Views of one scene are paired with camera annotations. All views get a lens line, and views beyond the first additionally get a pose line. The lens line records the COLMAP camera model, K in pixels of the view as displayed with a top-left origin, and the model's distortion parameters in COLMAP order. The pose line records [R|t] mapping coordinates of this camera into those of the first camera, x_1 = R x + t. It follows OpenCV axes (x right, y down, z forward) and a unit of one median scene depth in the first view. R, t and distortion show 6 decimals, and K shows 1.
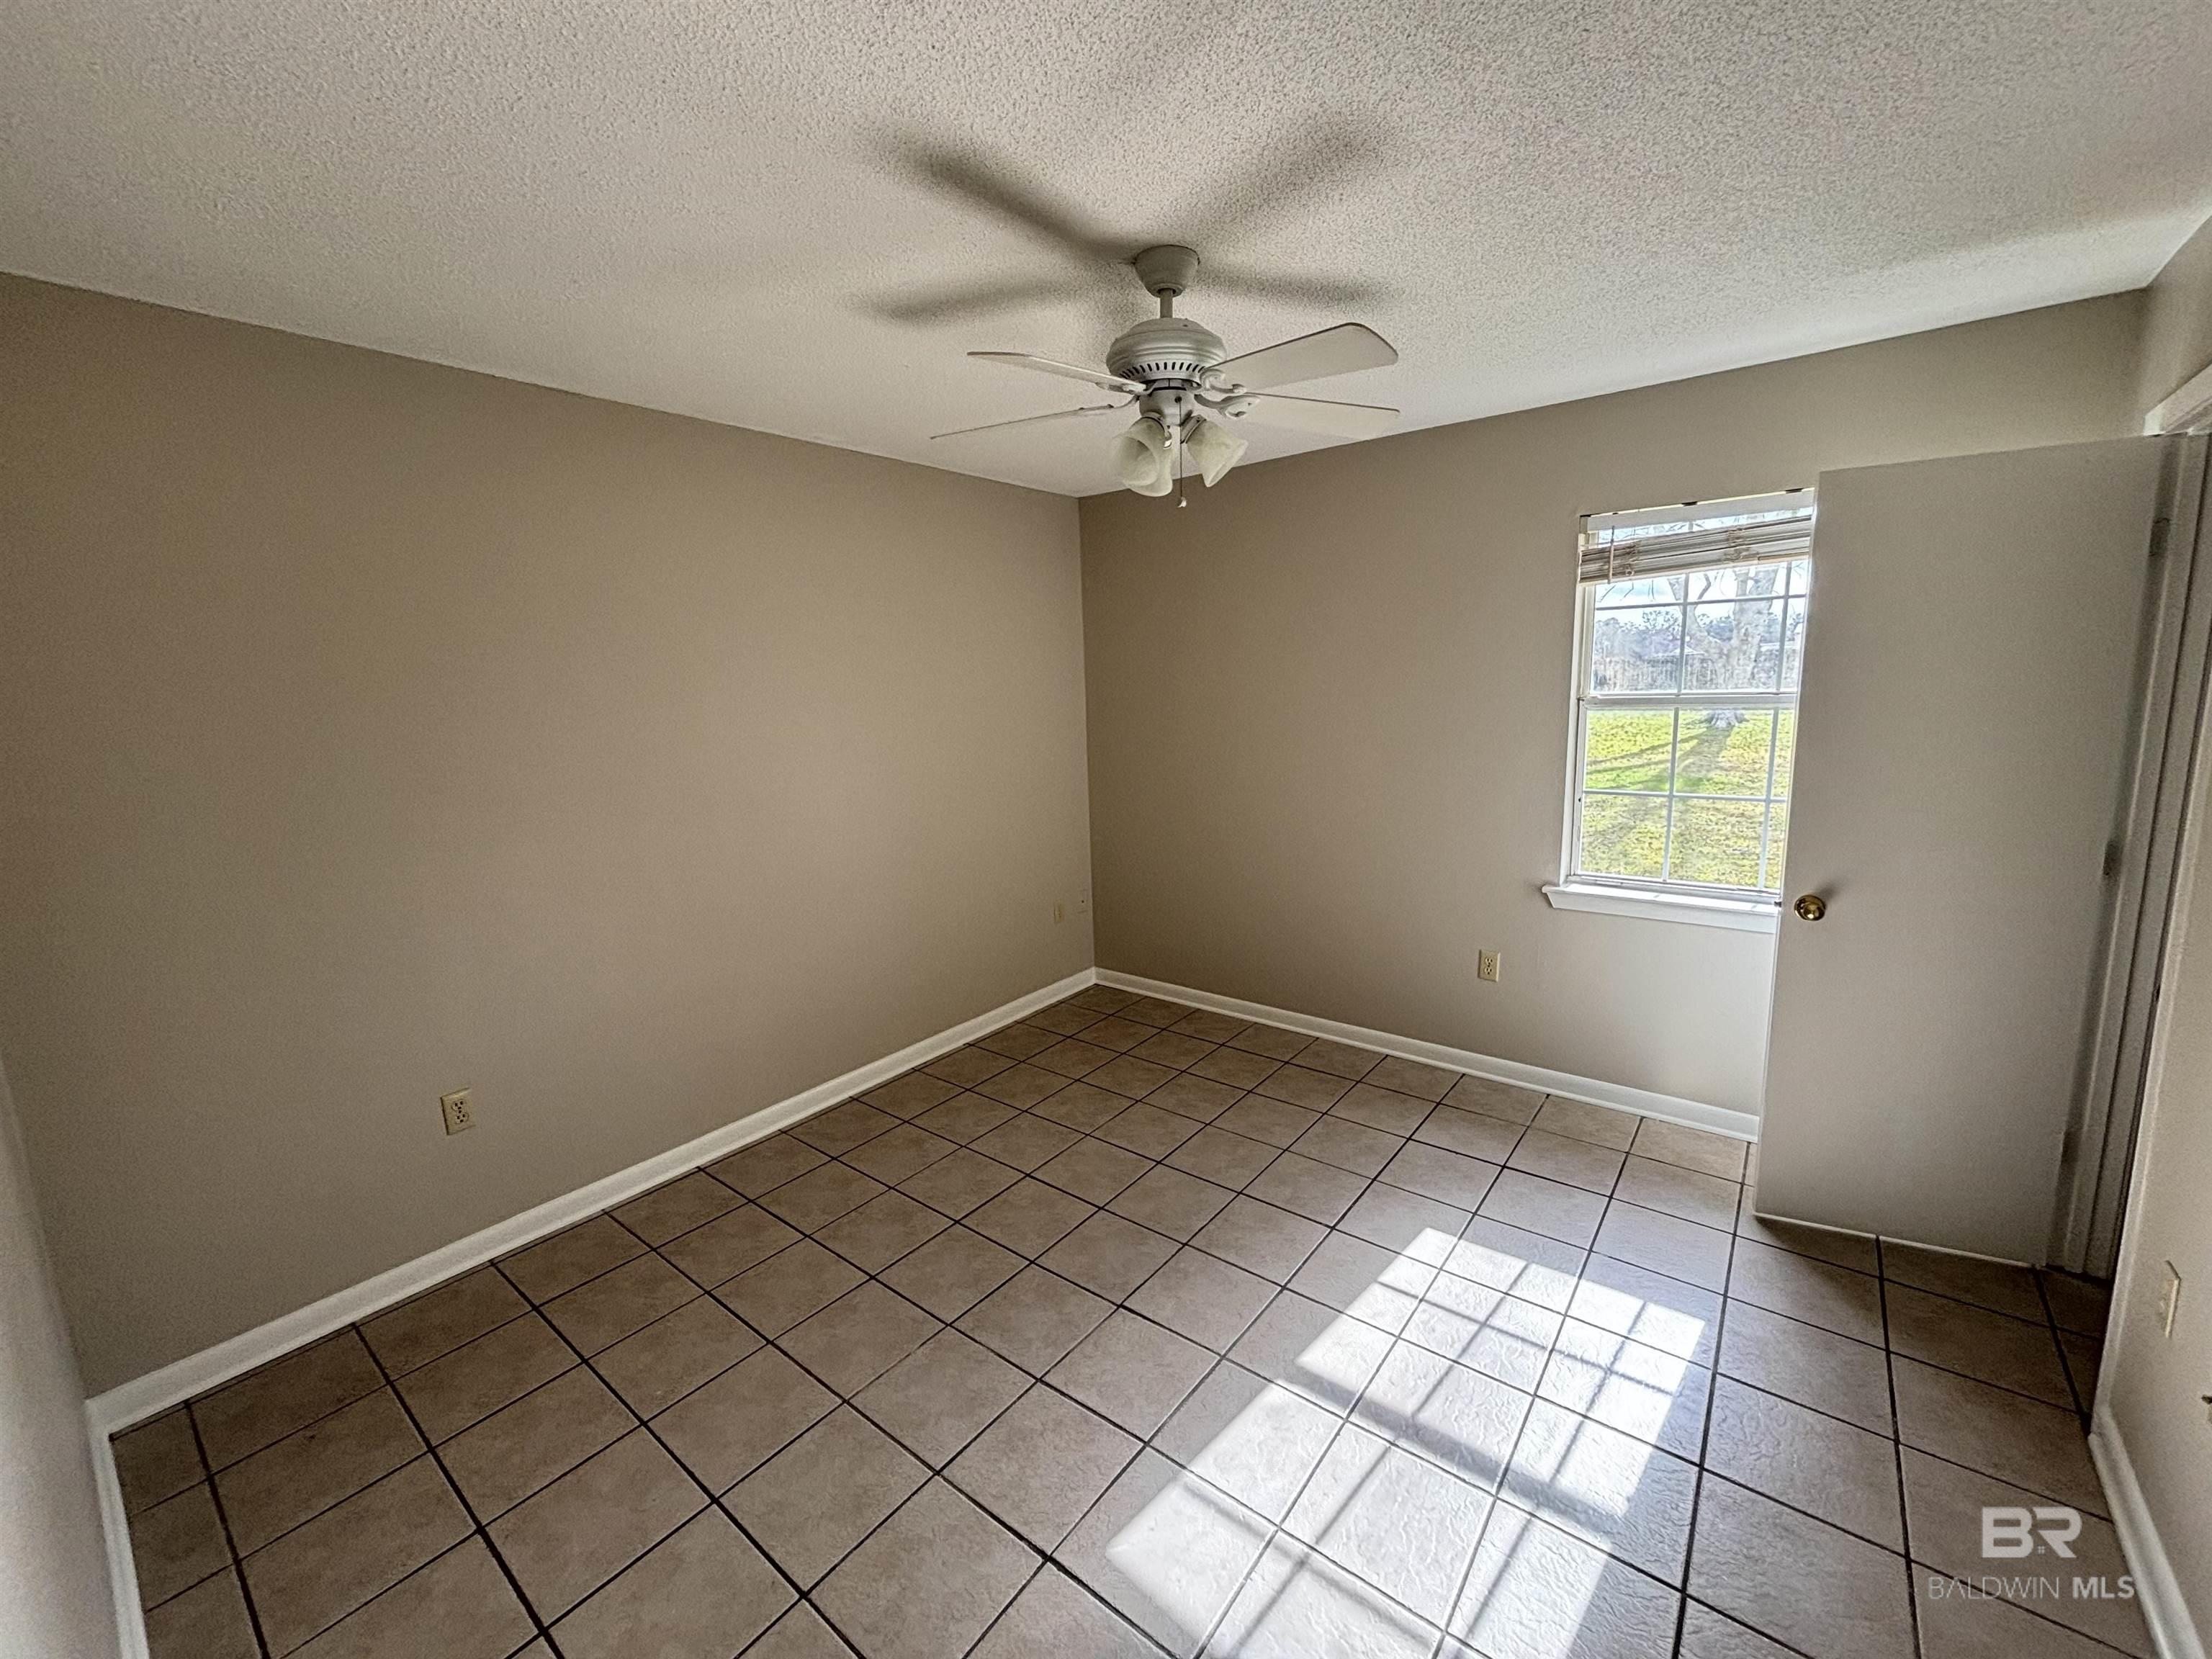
lens RADIAL K [[890.9, 0, 1106.0], [0, 890.9, 829.5], [0, 0, 1]] dist [-0.000500, 0.000250]
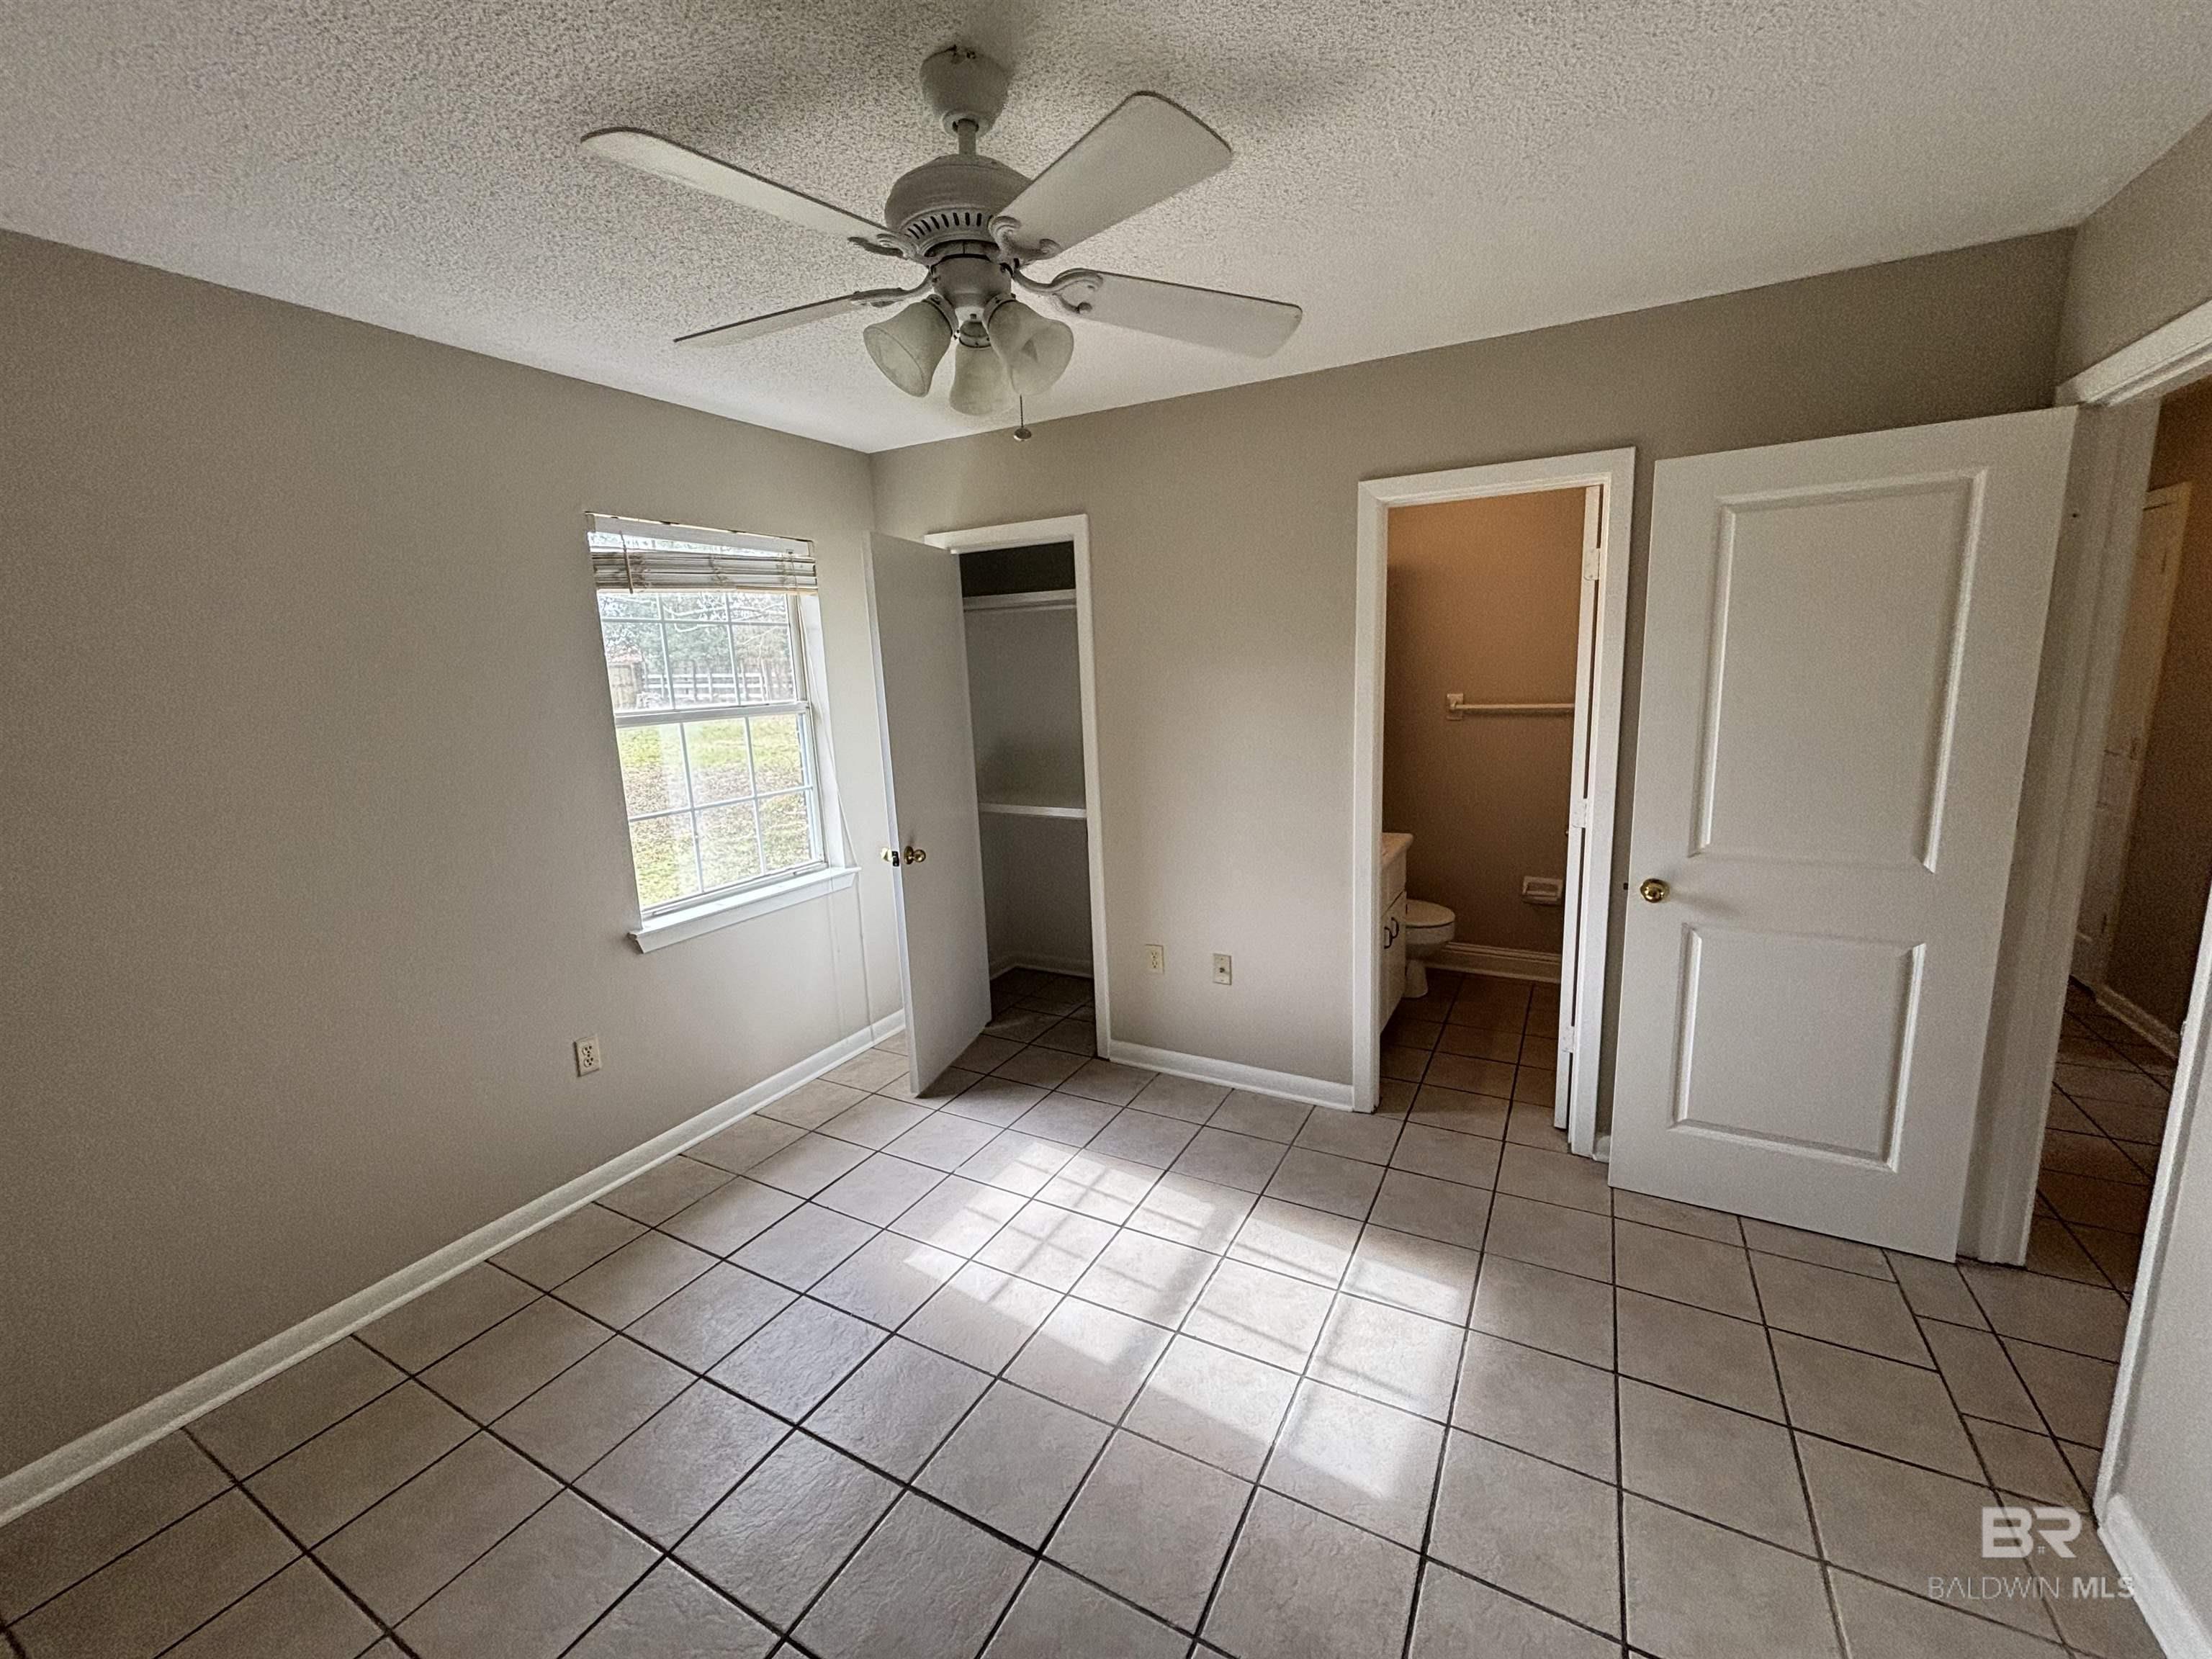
lens RADIAL K [[890.9, 0, 1106.0], [0, 890.9, 829.5], [0, 0, 1]] dist [-0.000500, 0.000250]
pose [[-0.170931, -0.143201, 0.974821, -0.514360], [0.205402, 0.962465, 0.177402, -0.113681], [-0.963635, 0.230553, -0.135102, 0.787236]]
